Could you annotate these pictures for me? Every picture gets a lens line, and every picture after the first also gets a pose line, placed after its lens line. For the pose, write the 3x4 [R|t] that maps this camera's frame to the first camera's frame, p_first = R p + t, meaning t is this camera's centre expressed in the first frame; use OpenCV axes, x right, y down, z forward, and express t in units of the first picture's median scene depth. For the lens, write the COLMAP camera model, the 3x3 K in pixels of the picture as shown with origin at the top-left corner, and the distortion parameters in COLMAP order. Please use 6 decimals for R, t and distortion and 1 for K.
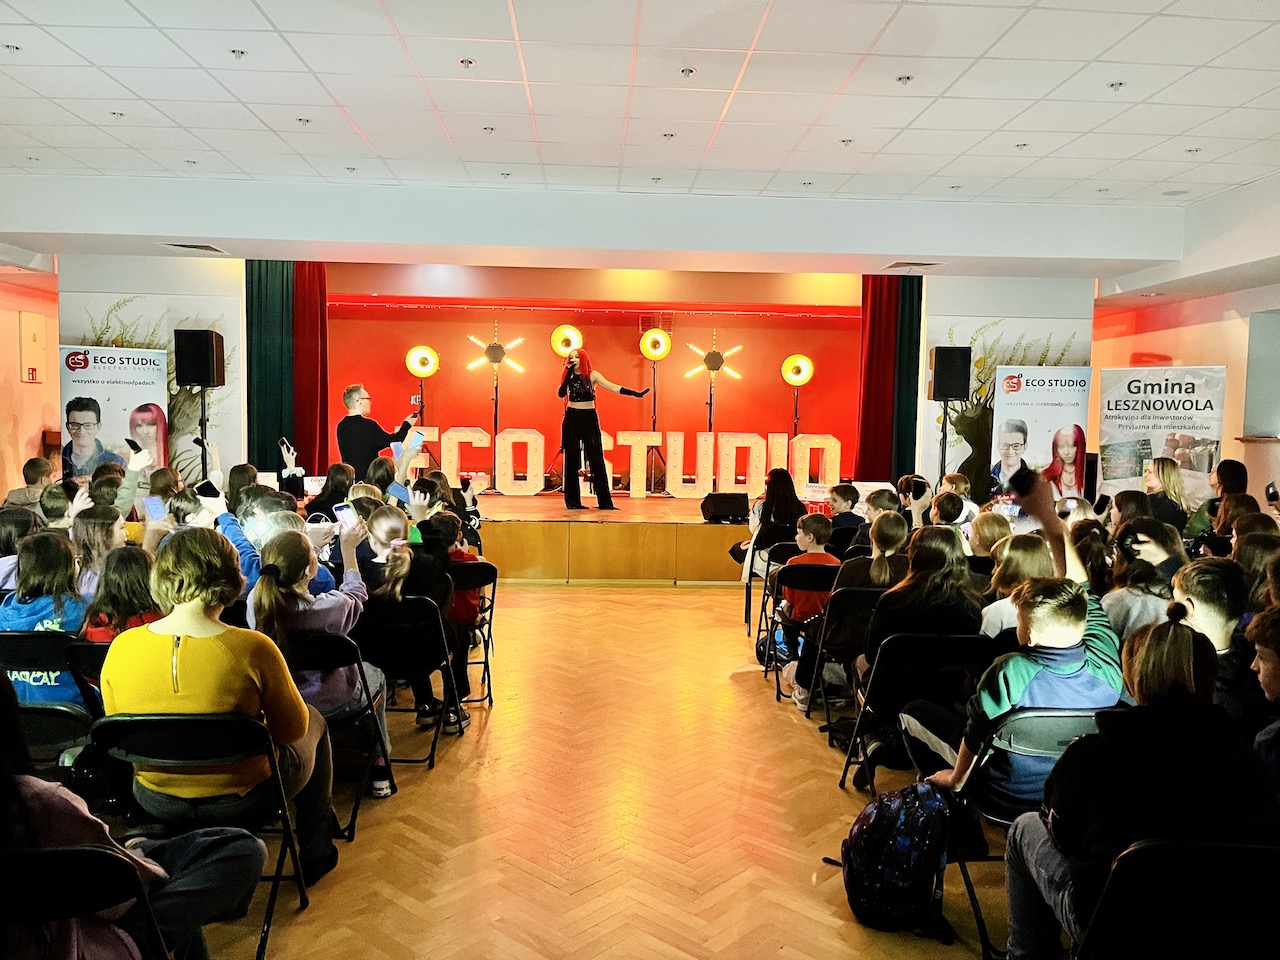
lens RADIAL K [[968.3, 0, 644.4], [0, 968.3, 483.9], [0, 0, 1]] dist [0.059150, -0.066876]
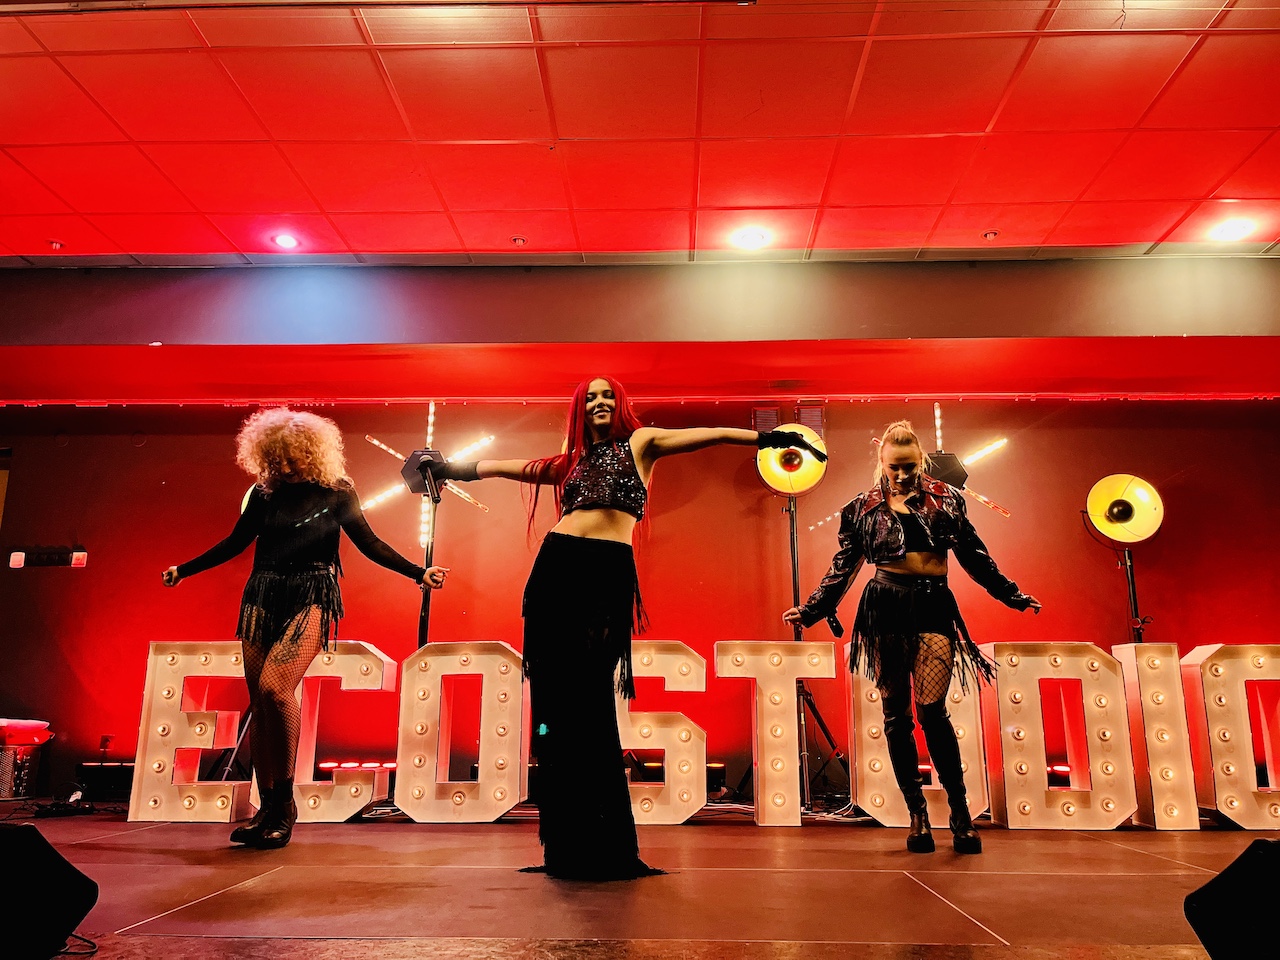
lens RADIAL K [[968.3, 0, 642.0], [0, 968.3, 479.1], [0, 0, 1]] dist [0.059150, -0.066876]
pose [[0.998223, -0.028544, -0.052307, -0.035313], [0.012429, 0.958232, -0.285721, -0.007001], [0.058278, 0.284563, 0.956884, 0.592472]]
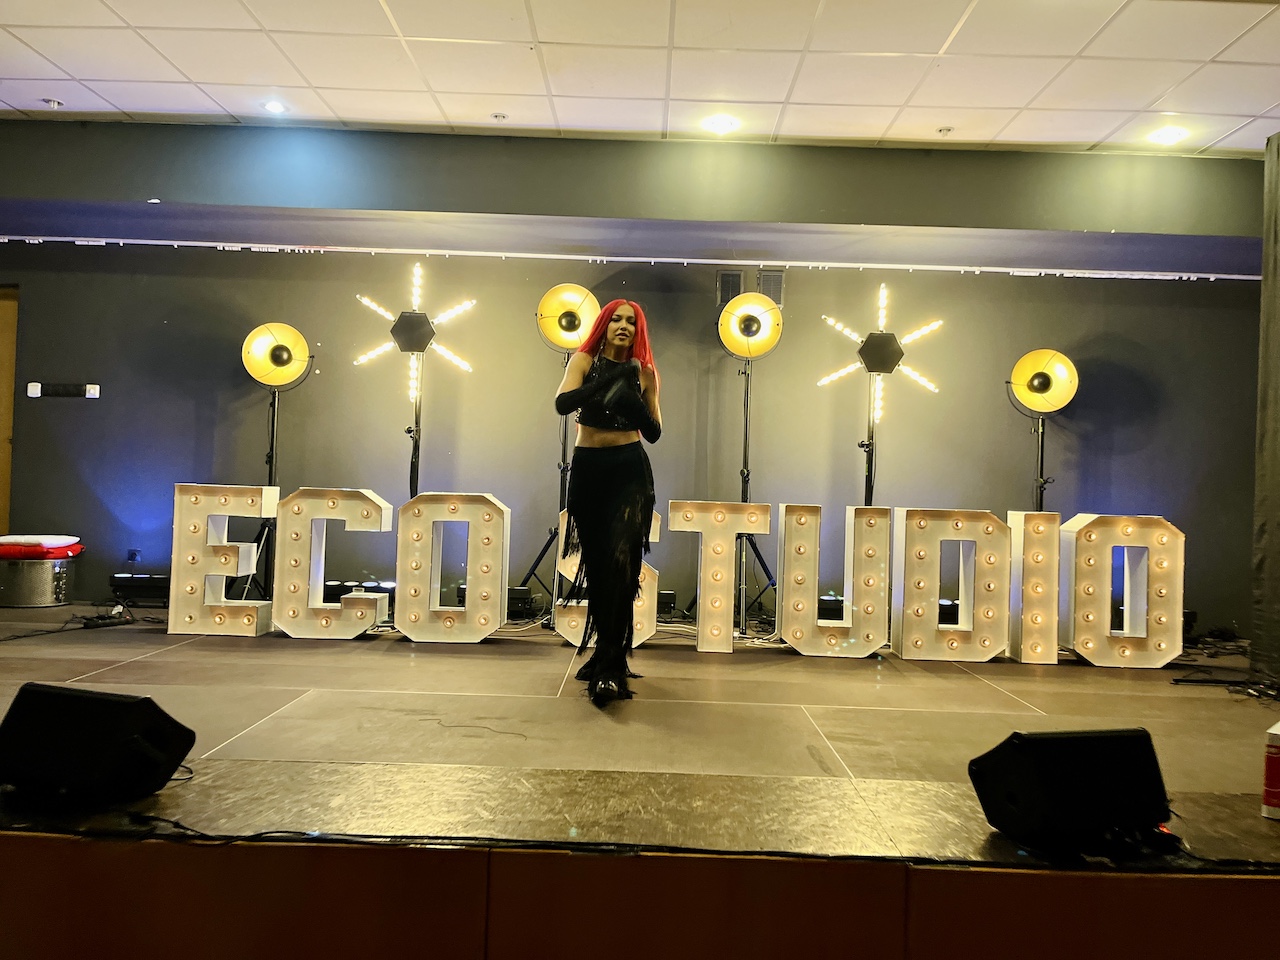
lens RADIAL K [[968.3, 0, 640.1], [0, 968.3, 471.6], [0, 0, 1]] dist [0.059150, -0.066876]
pose [[0.999419, 0.013113, -0.031459, -0.028060], [-0.015359, 0.997268, -0.072260, -0.034860], [0.030426, 0.072701, 0.996890, 0.536985]]
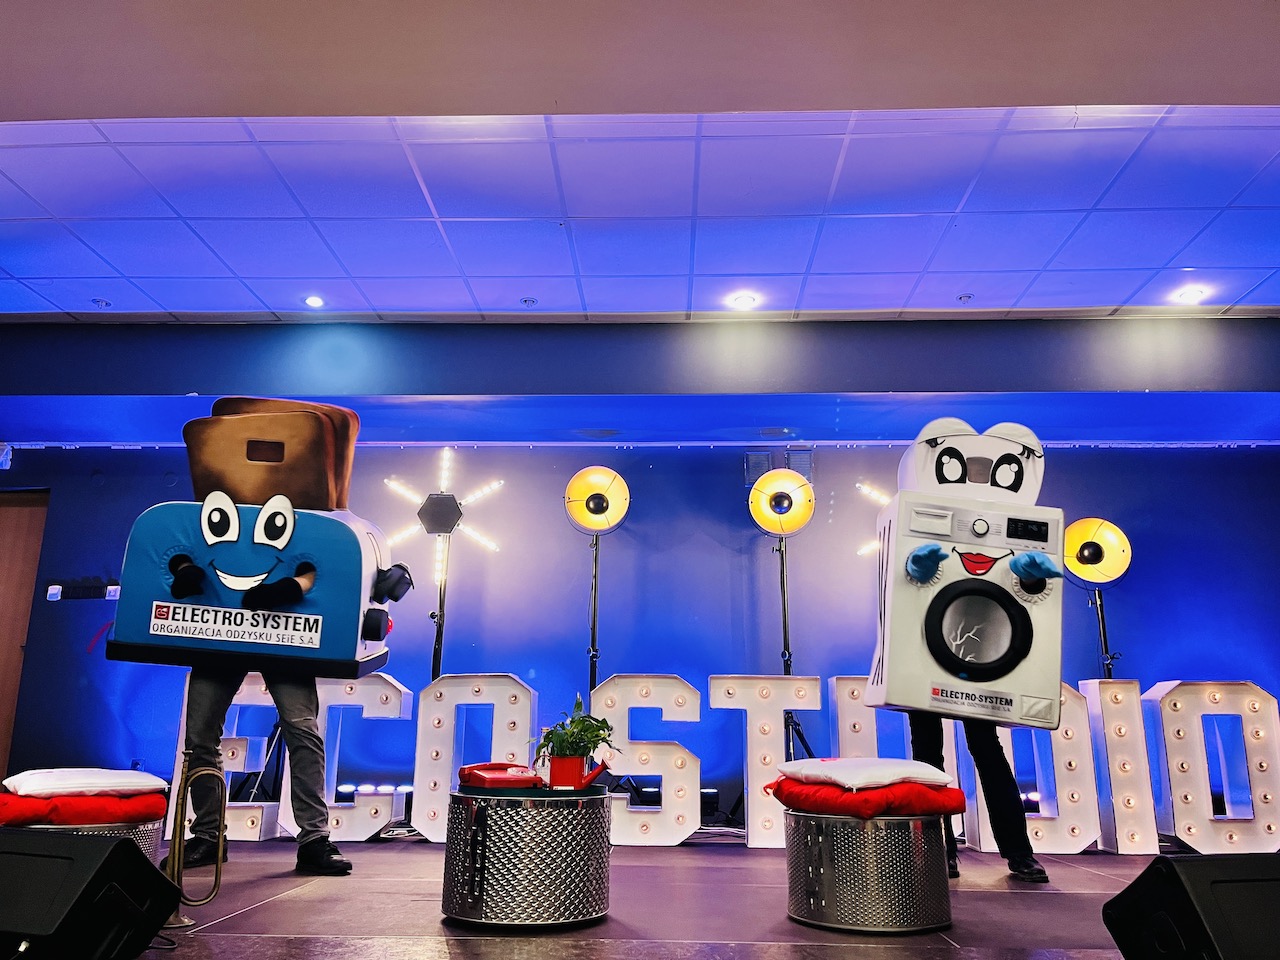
lens RADIAL K [[968.3, 0, 631.0], [0, 968.3, 481.6], [0, 0, 1]] dist [0.059150, -0.066876]
pose [[0.997873, -0.025474, -0.060009, -0.034481], [0.005800, 0.951535, -0.307485, -0.006148], [0.064933, 0.306483, 0.949659, 0.559962]]
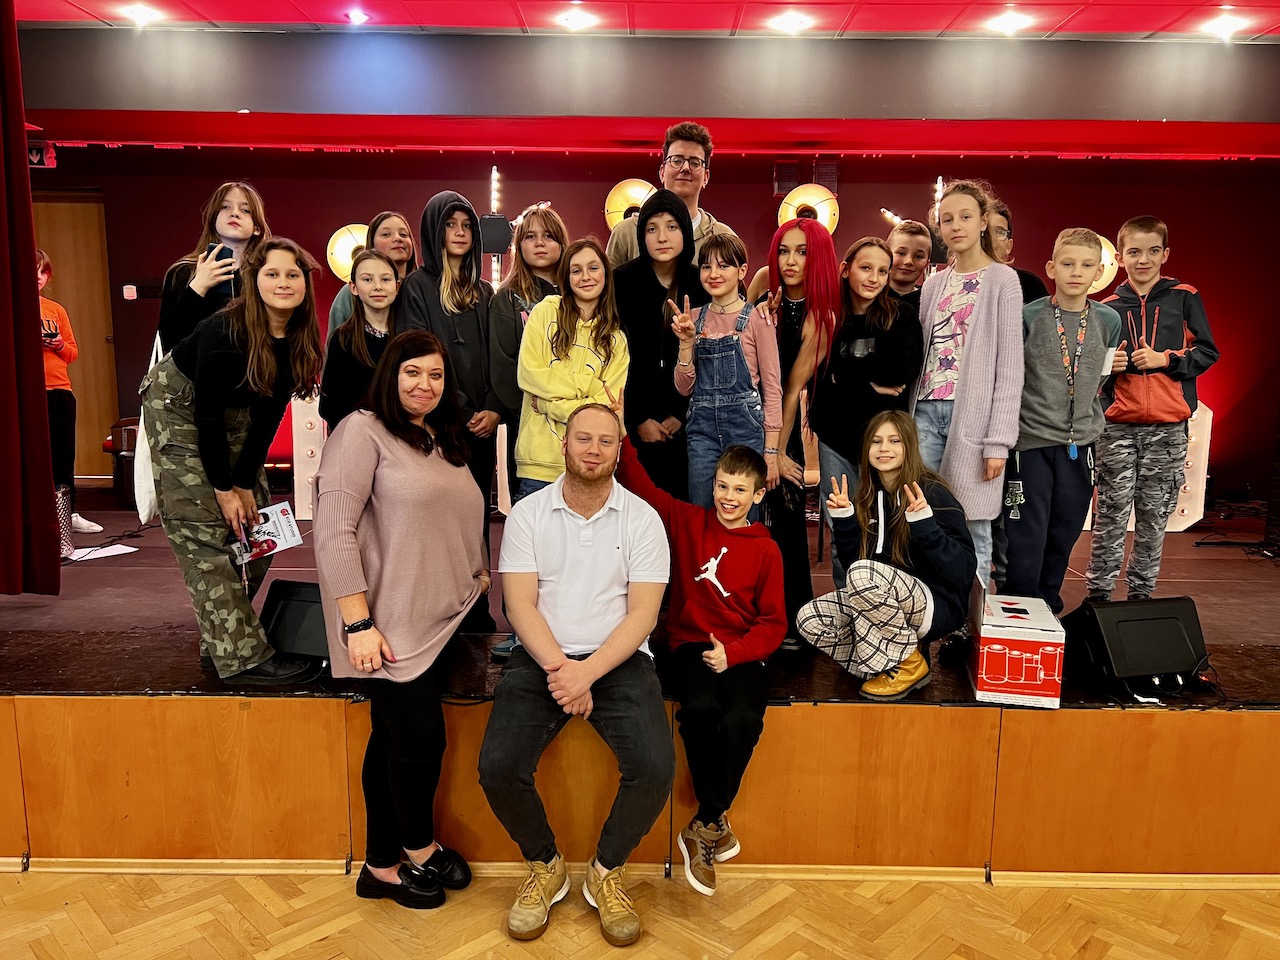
lens RADIAL K [[963.8, 0, 639.3], [0, 963.8, 483.5], [0, 0, 1]] dist [0.030170, -0.020381]
pose [[0.999404, -0.003357, -0.034362, -0.062281], [0.006294, 0.996297, 0.085743, -0.049381], [0.033947, -0.085908, 0.995725, 0.497230]]
